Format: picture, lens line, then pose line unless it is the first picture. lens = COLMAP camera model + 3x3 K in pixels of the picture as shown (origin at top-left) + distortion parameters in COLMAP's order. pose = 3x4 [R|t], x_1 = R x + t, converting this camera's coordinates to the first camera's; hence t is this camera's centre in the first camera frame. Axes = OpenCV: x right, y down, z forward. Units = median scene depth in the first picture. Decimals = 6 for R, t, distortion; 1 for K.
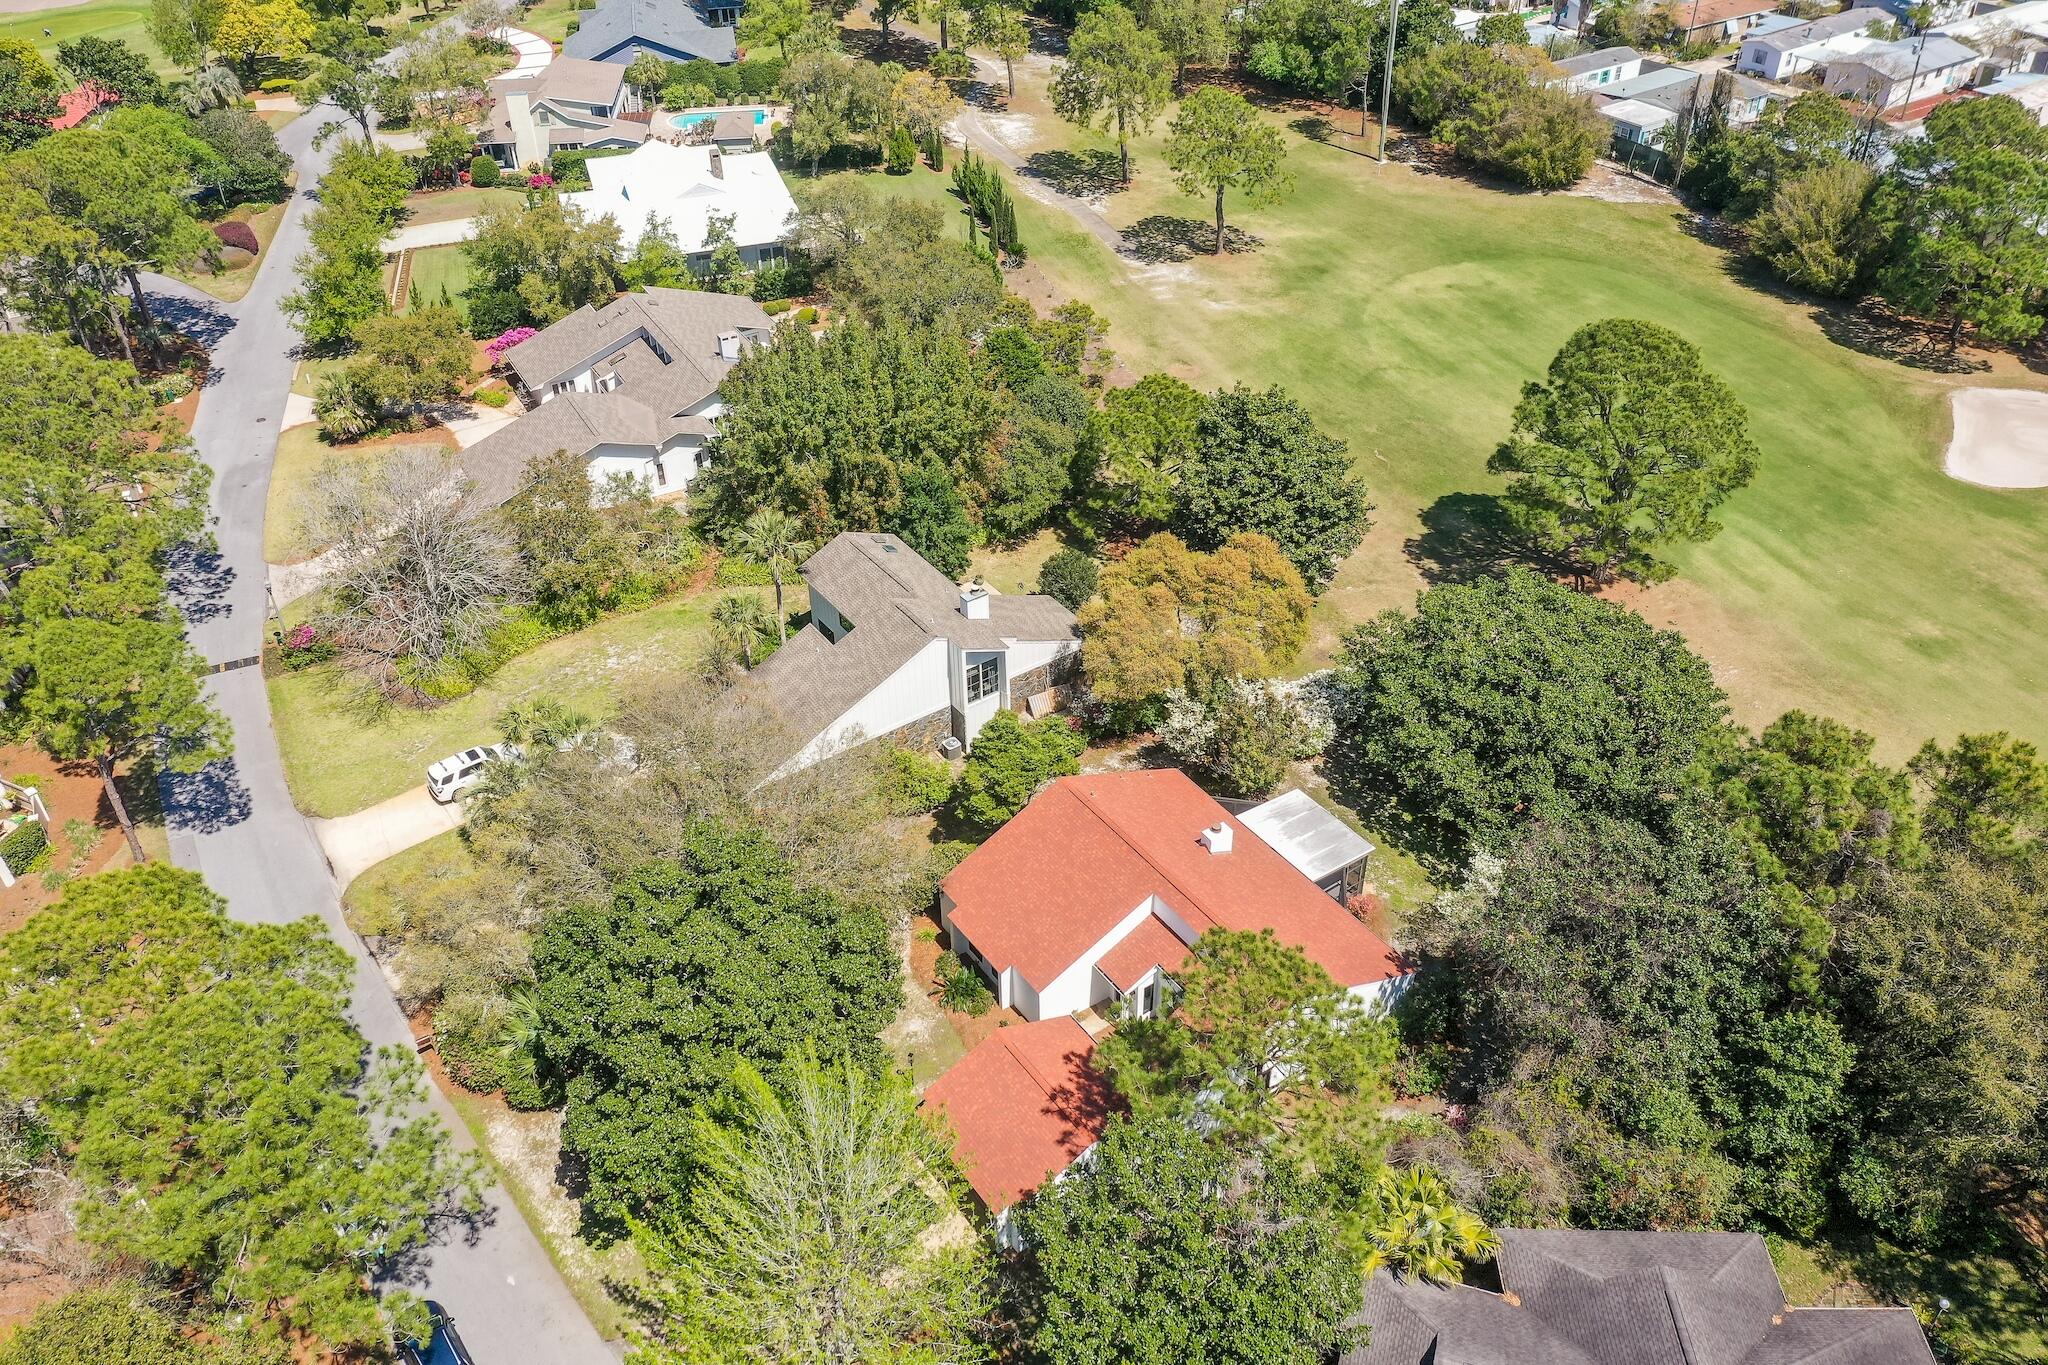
lens RADIAL K [[1617.7, 0, 1024.0], [0, 1617.7, 682.5], [0, 0, 1]] dist [-0.000340, -0.003464]
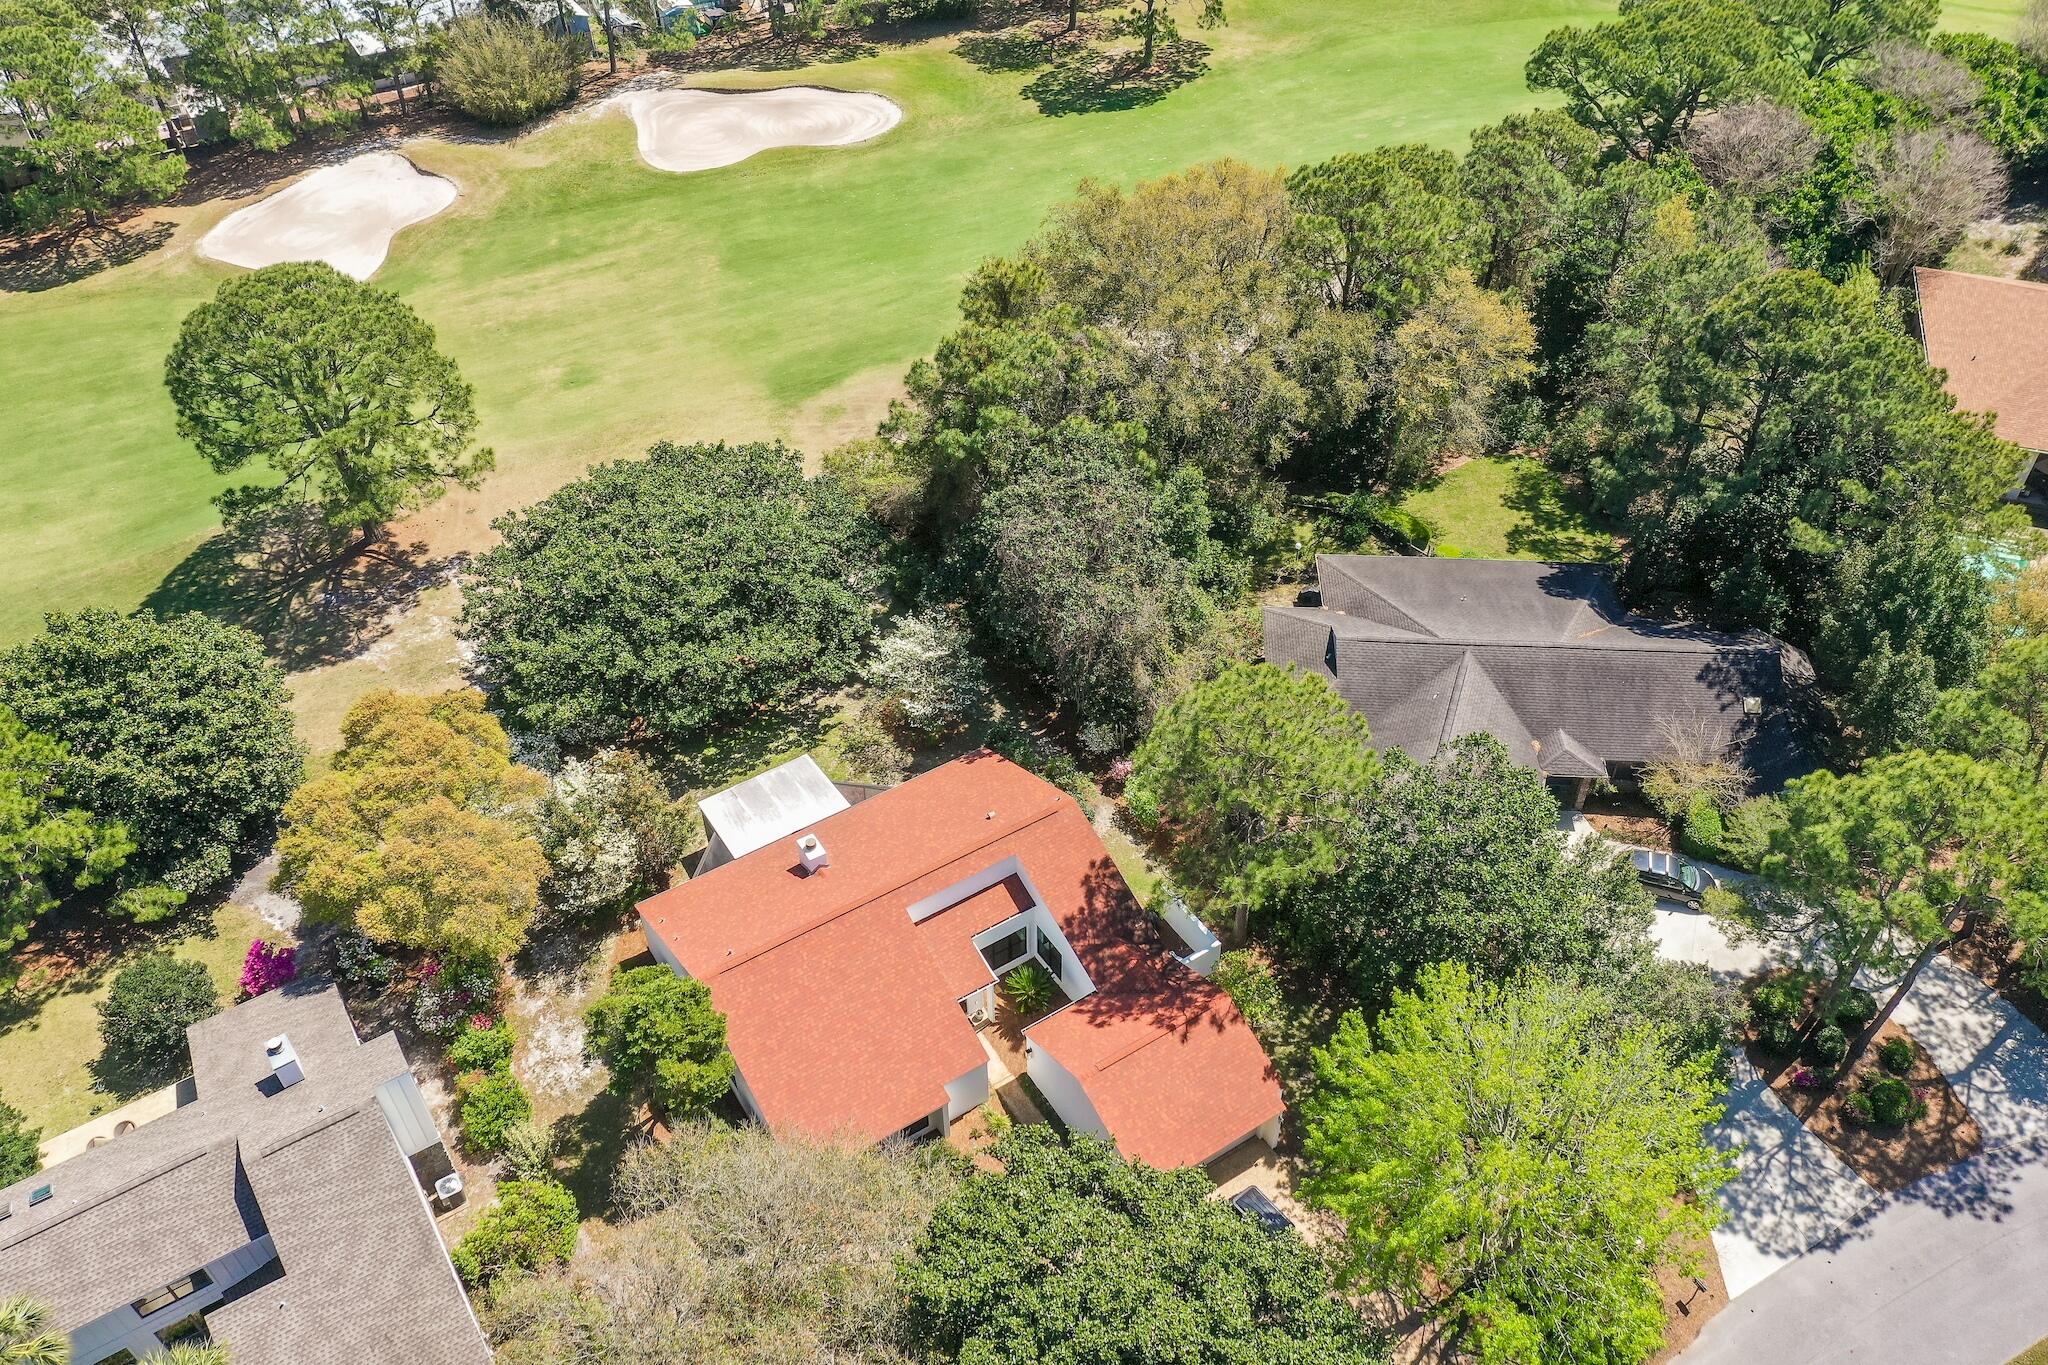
lens RADIAL K [[1617.7, 0, 1024.0], [0, 1617.7, 682.5], [0, 0, 1]] dist [-0.000340, -0.003464]
pose [[0.038824, -0.665015, 0.745820, -0.297389], [0.614648, 0.604371, 0.506896, -0.211623], [-0.787845, 0.438737, 0.432214, 0.309075]]
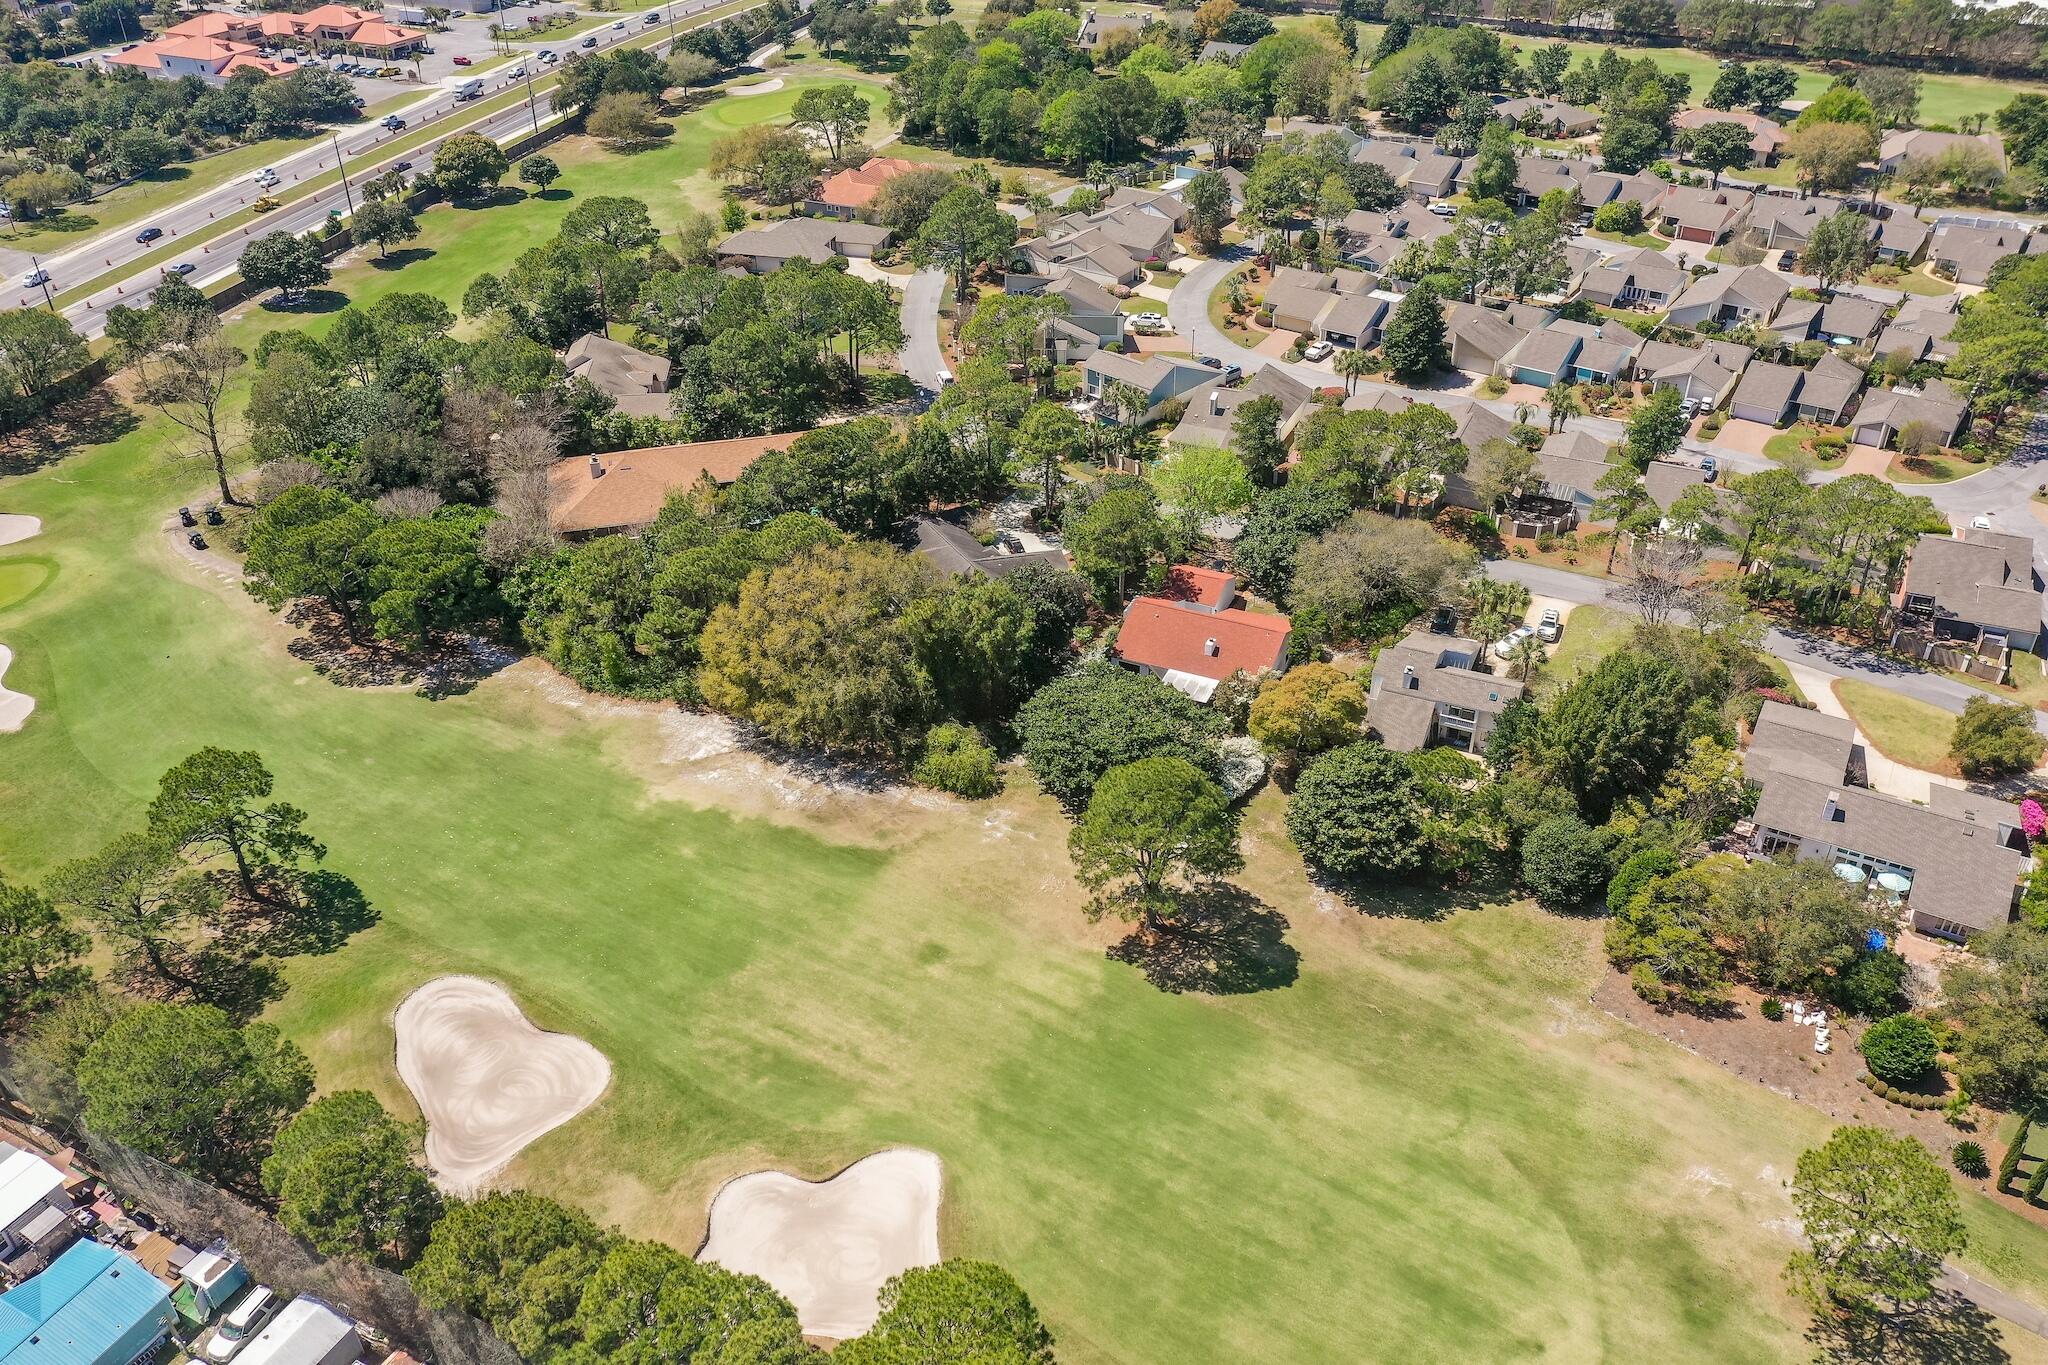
lens RADIAL K [[1617.7, 0, 1024.0], [0, 1617.7, 682.5], [0, 0, 1]] dist [-0.000340, -0.003464]
pose [[-0.863755, 0.283353, -0.416700, 0.820795], [-0.289841, 0.397087, 0.870812, -1.125939], [0.412213, 0.872945, -0.260859, 0.960291]]
